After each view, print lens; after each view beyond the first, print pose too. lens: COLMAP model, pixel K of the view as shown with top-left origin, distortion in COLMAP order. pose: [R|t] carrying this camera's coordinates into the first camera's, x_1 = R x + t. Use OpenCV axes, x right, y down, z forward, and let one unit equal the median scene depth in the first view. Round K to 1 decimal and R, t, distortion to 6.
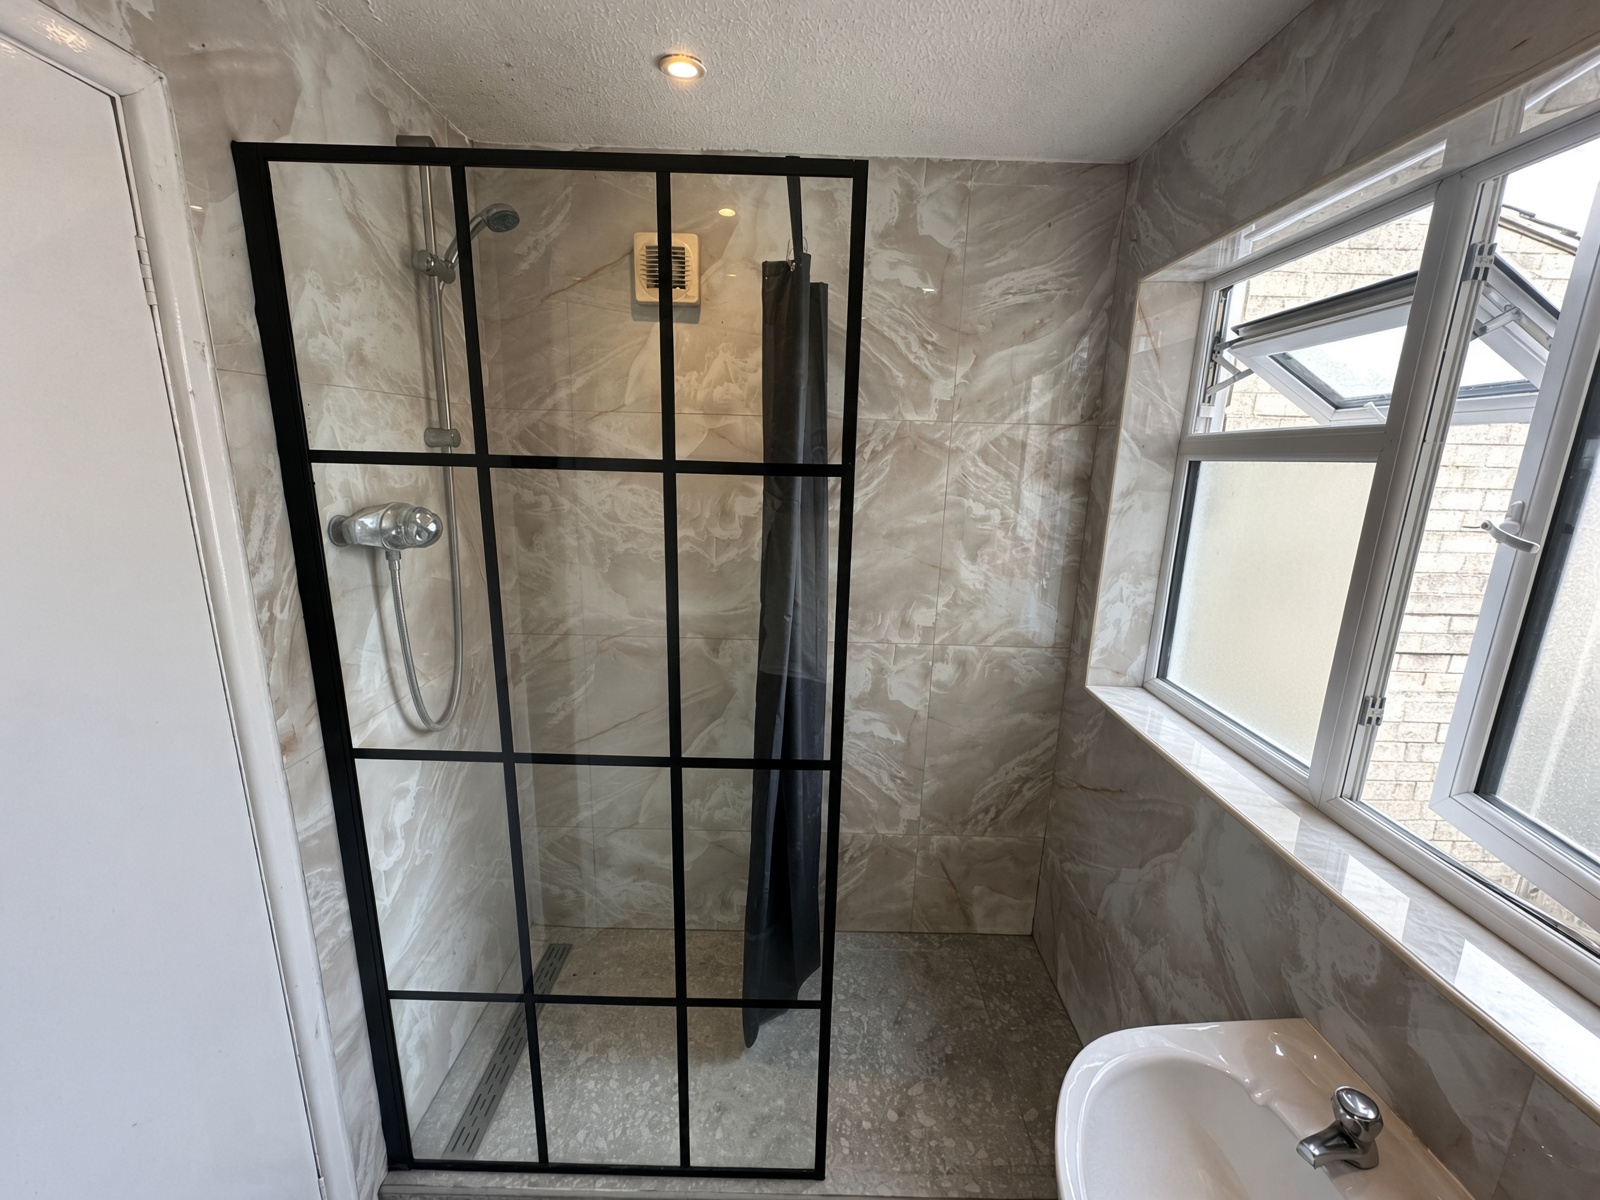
lens RADIAL K [[635.8, 0, 797.6], [0, 635.8, 602.8], [0, 0, 1]] dist [-0.004768, -0.000247]
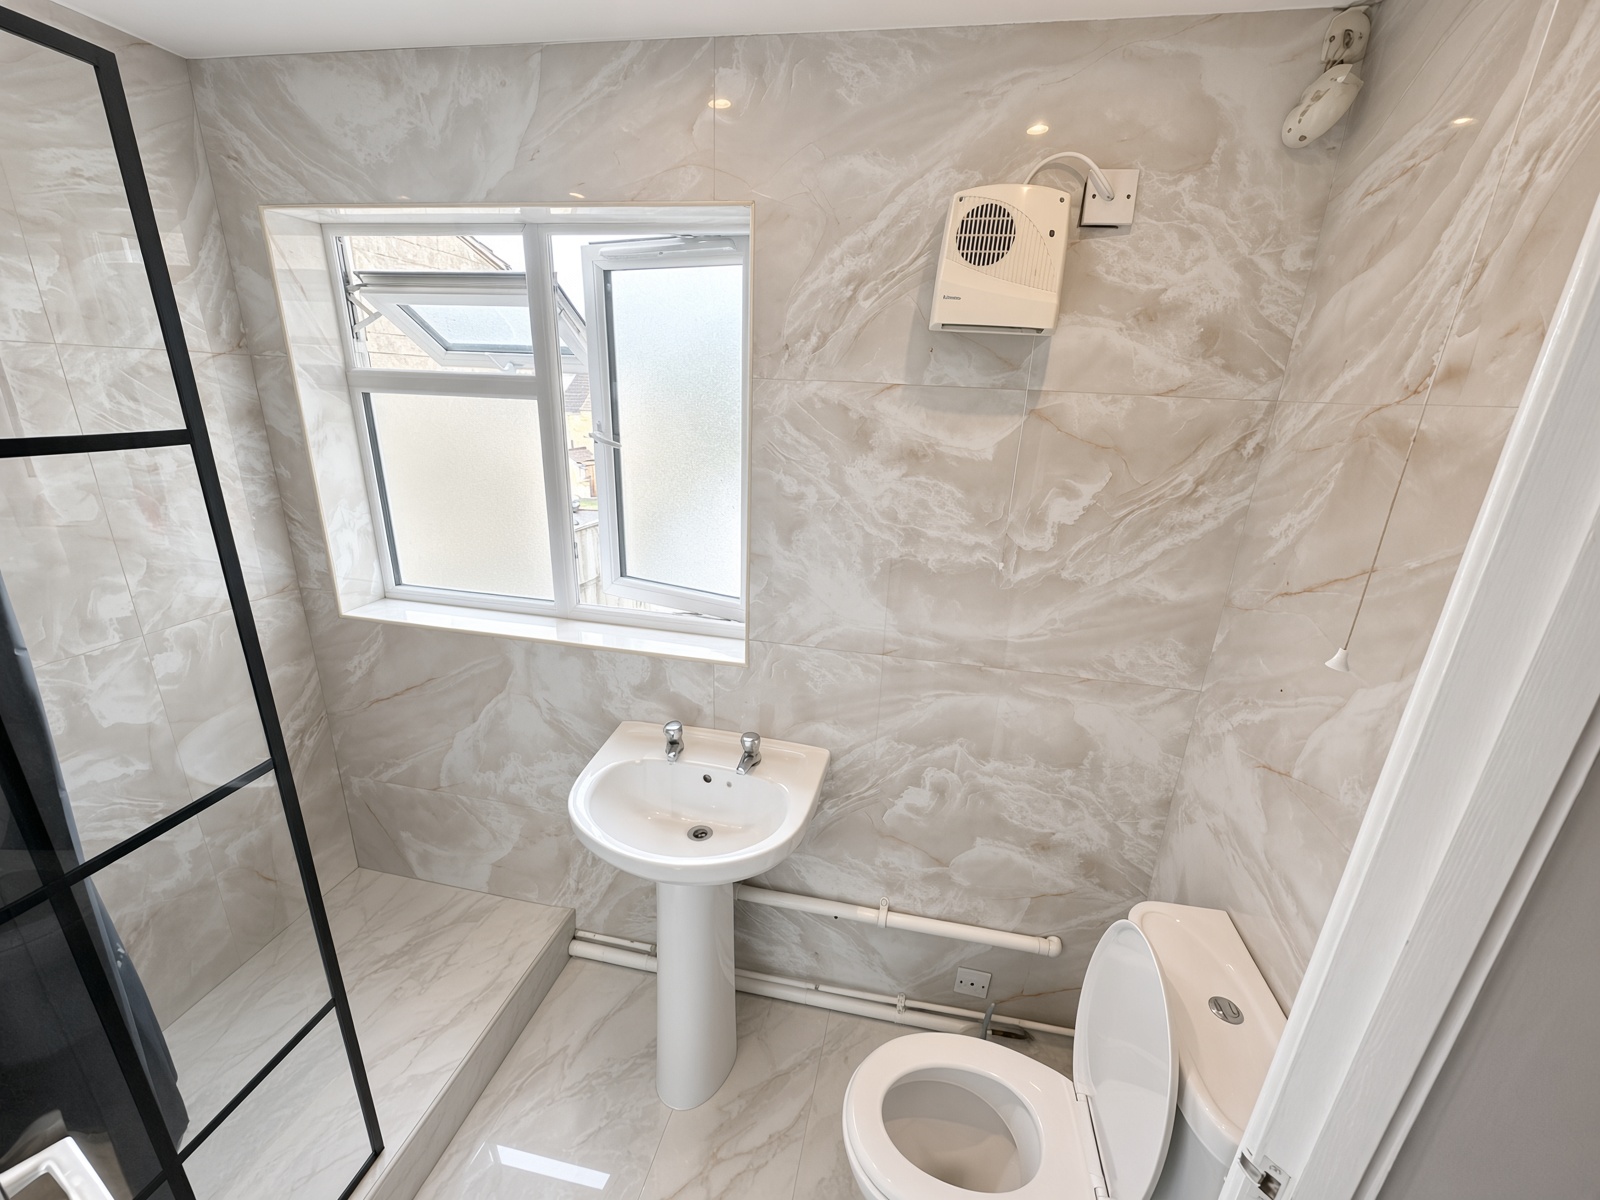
lens RADIAL K [[642.2, 0, 799.0], [0, 642.2, 602.0], [0, 0, 1]] dist [-0.003296, 0.000105]
pose [[0.187754, -0.328542, 0.925640, -0.412123], [0.187332, 0.937078, 0.294604, -0.063670], [-0.964186, 0.118089, 0.237486, 0.022576]]
